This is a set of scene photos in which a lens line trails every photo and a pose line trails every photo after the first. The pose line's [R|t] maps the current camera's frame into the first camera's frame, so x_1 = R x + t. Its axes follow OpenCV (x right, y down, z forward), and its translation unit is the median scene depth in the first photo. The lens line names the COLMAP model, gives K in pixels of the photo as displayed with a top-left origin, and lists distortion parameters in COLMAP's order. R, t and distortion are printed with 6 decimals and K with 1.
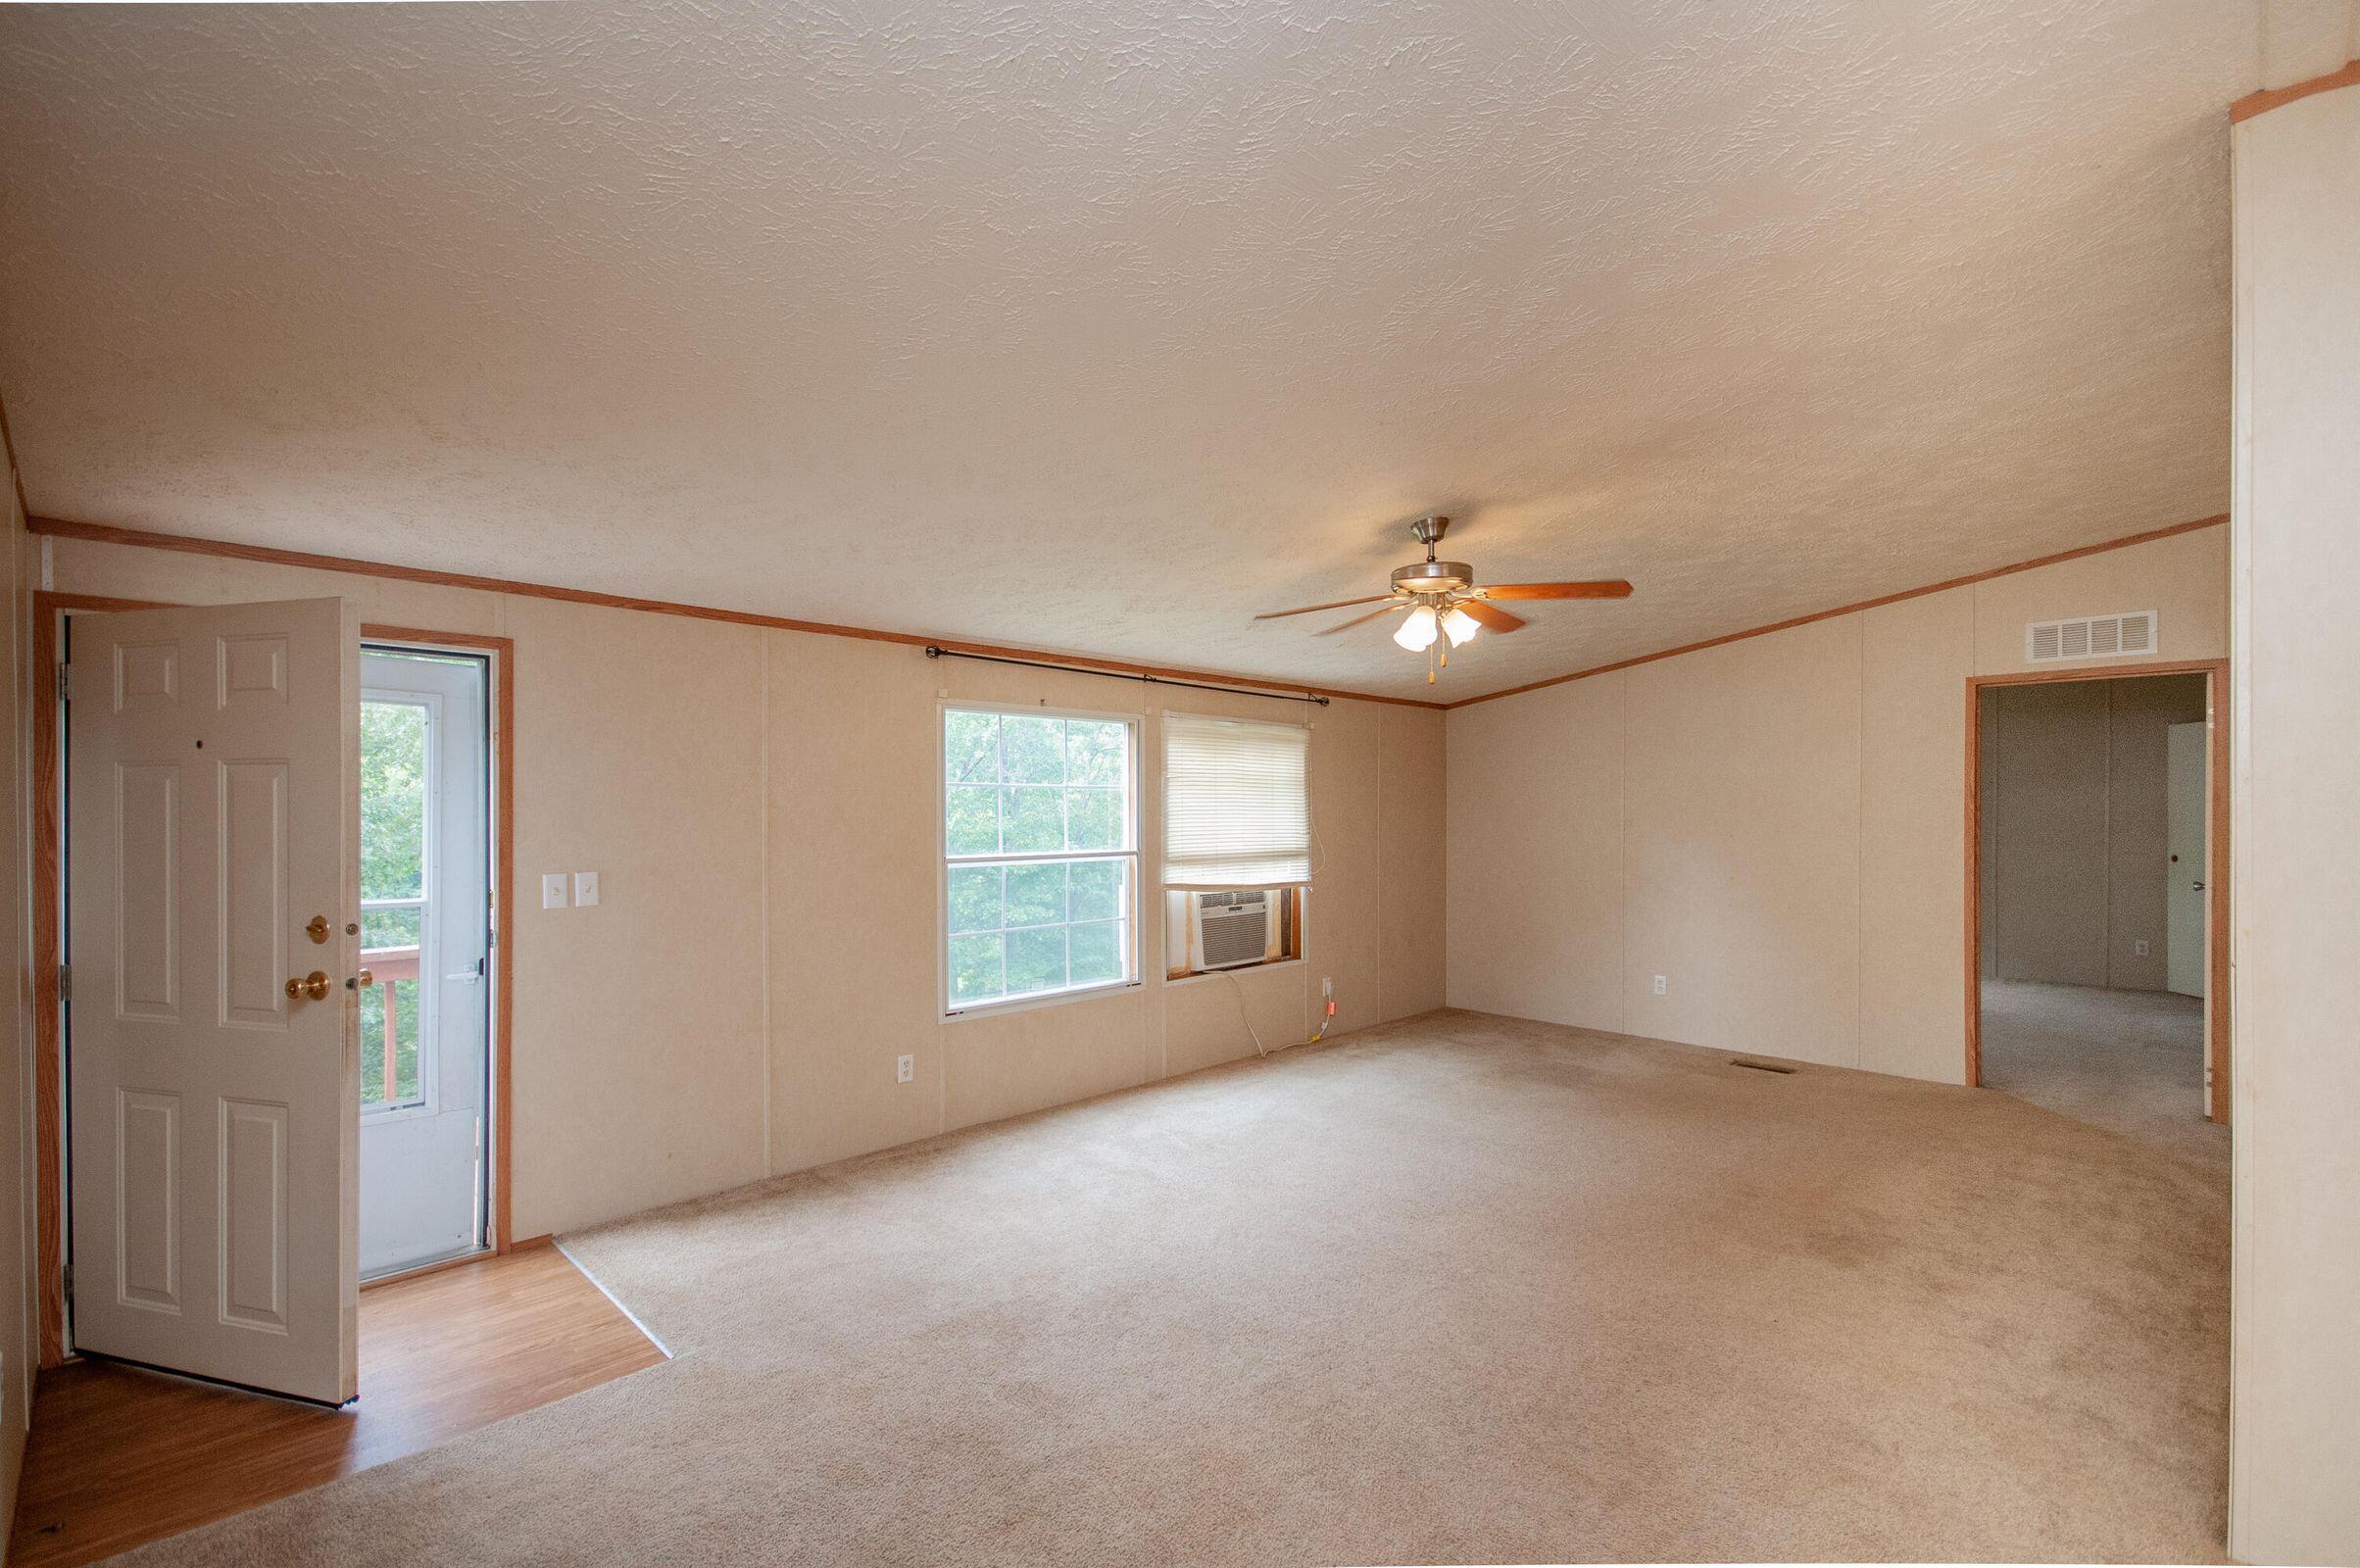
lens RADIAL K [[1025.8, 0, 1184.6], [0, 1025.8, 809.1], [0, 0, 1]] dist [-0.007924, -0.000155]
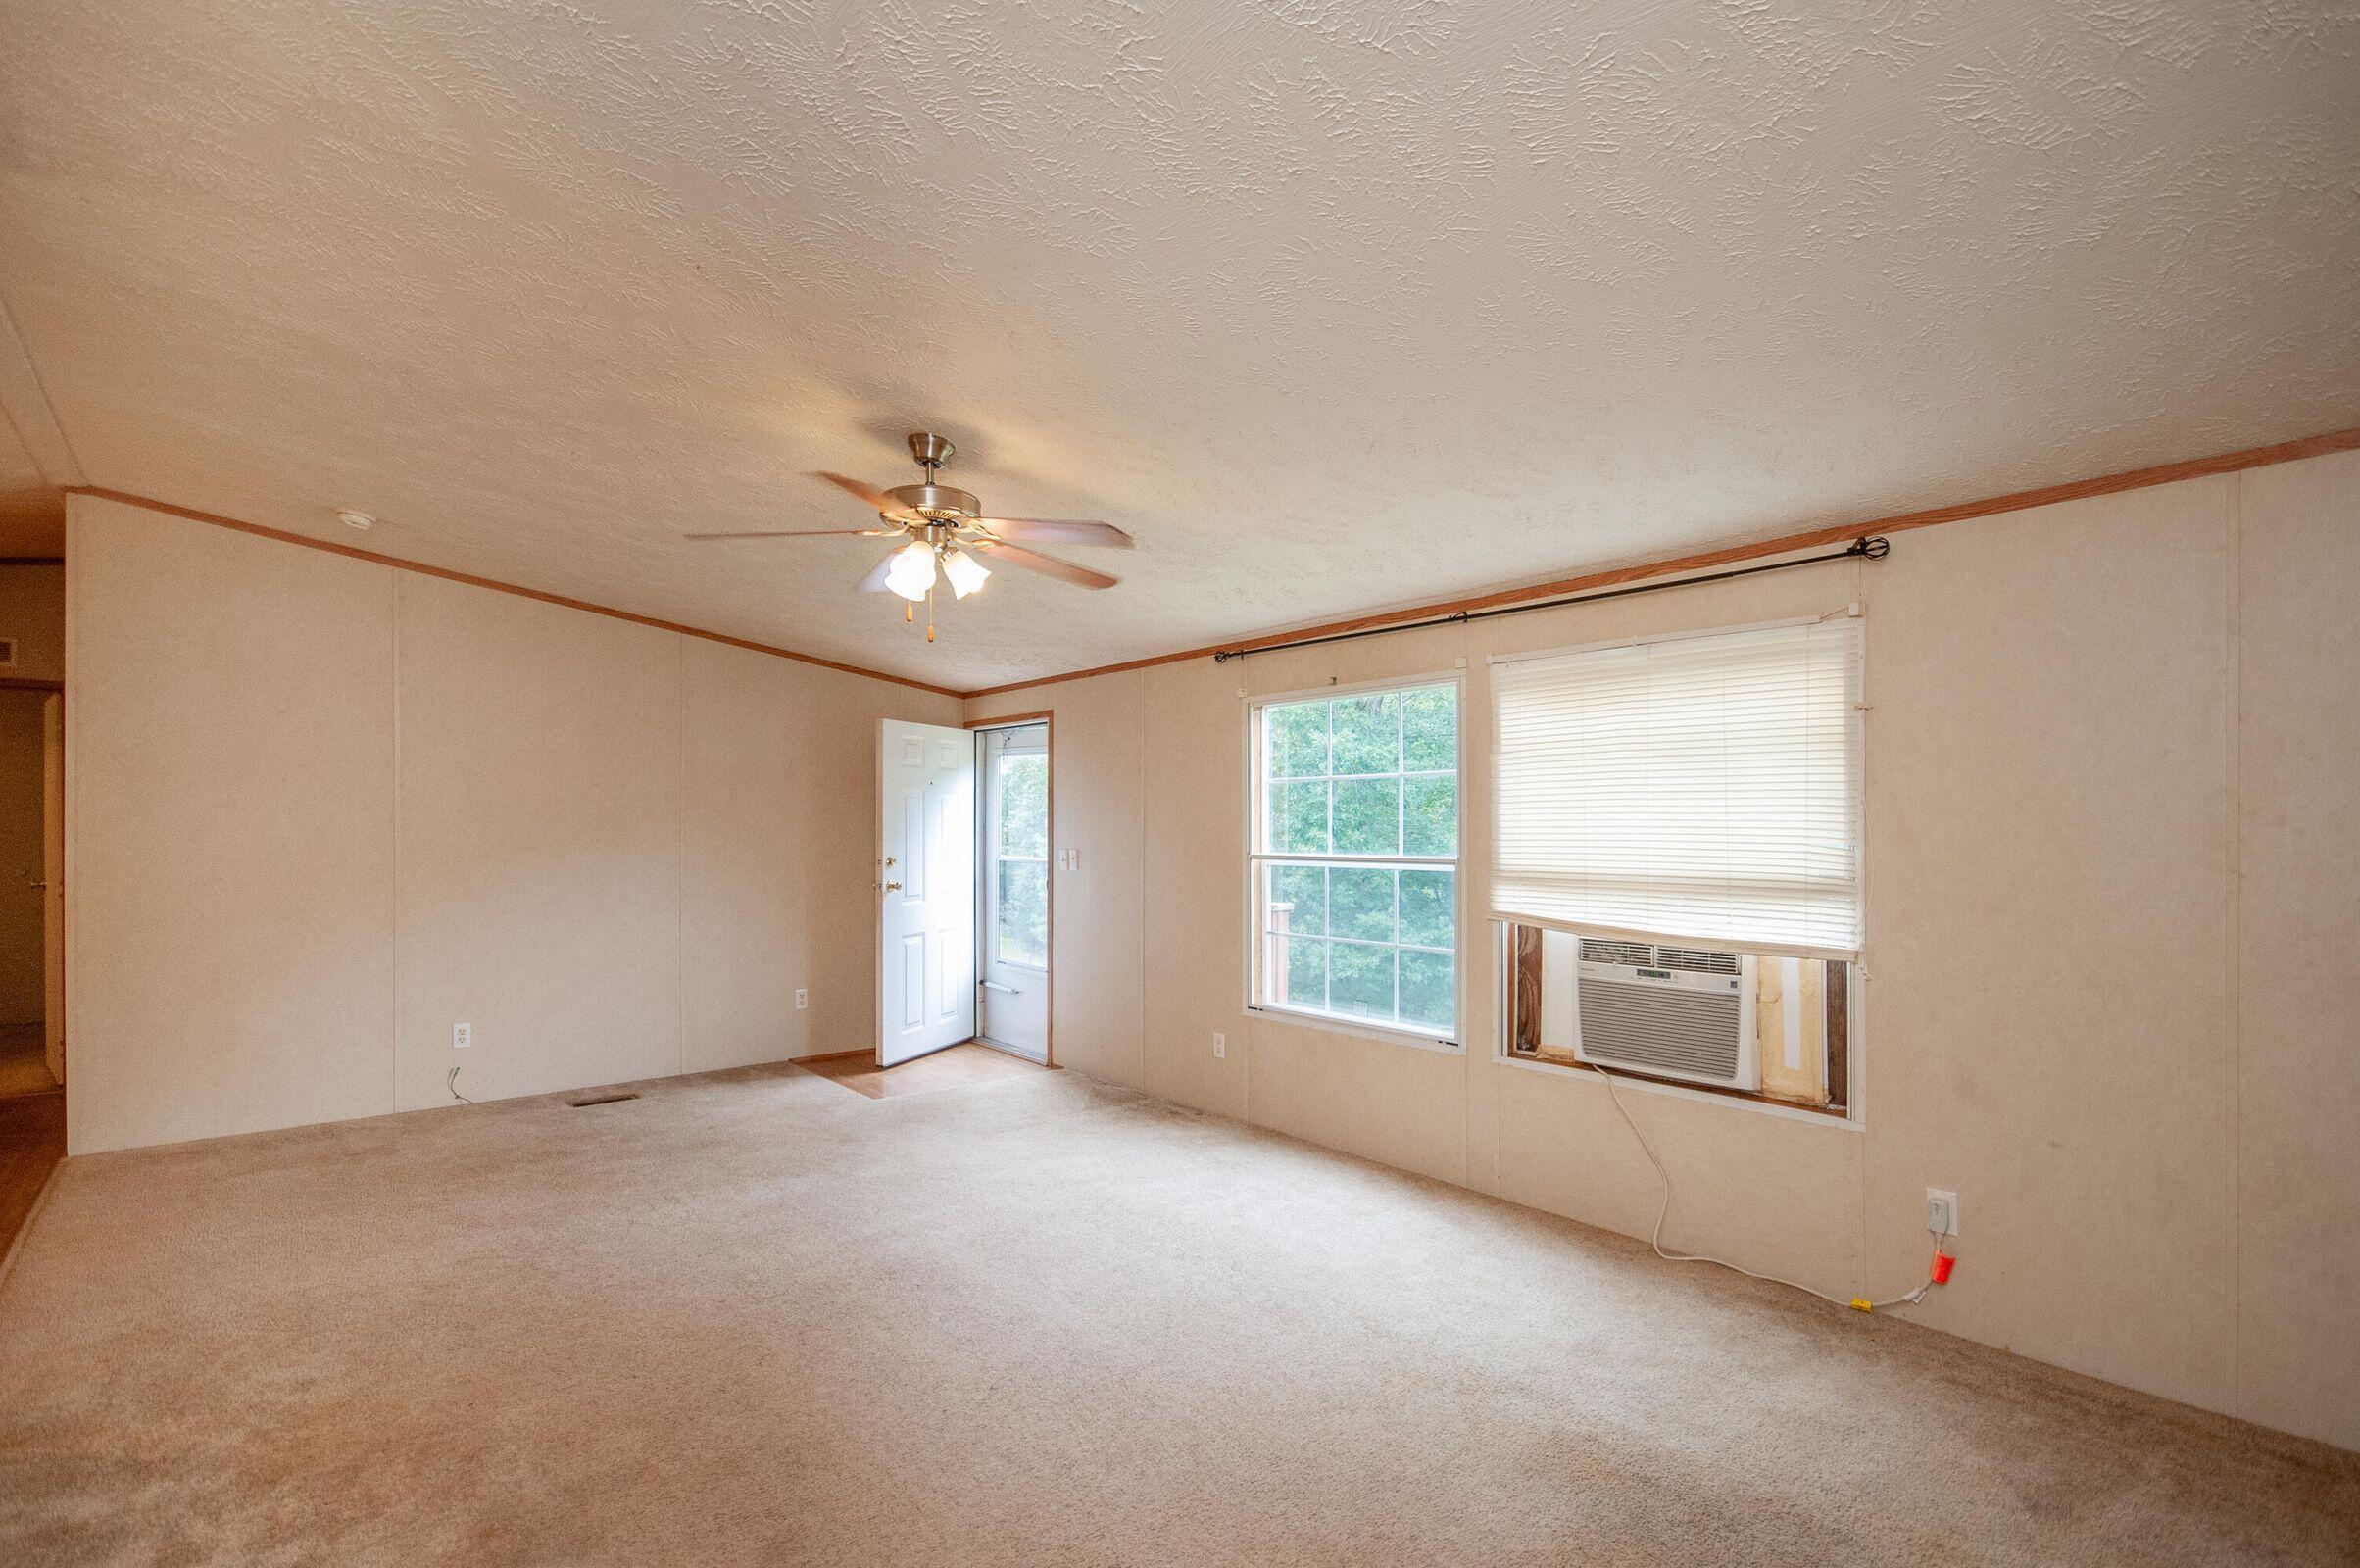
lens RADIAL K [[1119.7, 0, 1179.1], [0, 1119.7, 832.9], [0, 0, 1]] dist [0.000587, 0.000223]
pose [[-0.087039, 0.003736, -0.996198, 0.749749], [-0.000468, 0.999993, 0.003791, 0.019104], [0.996205, 0.000796, -0.087036, 0.871252]]
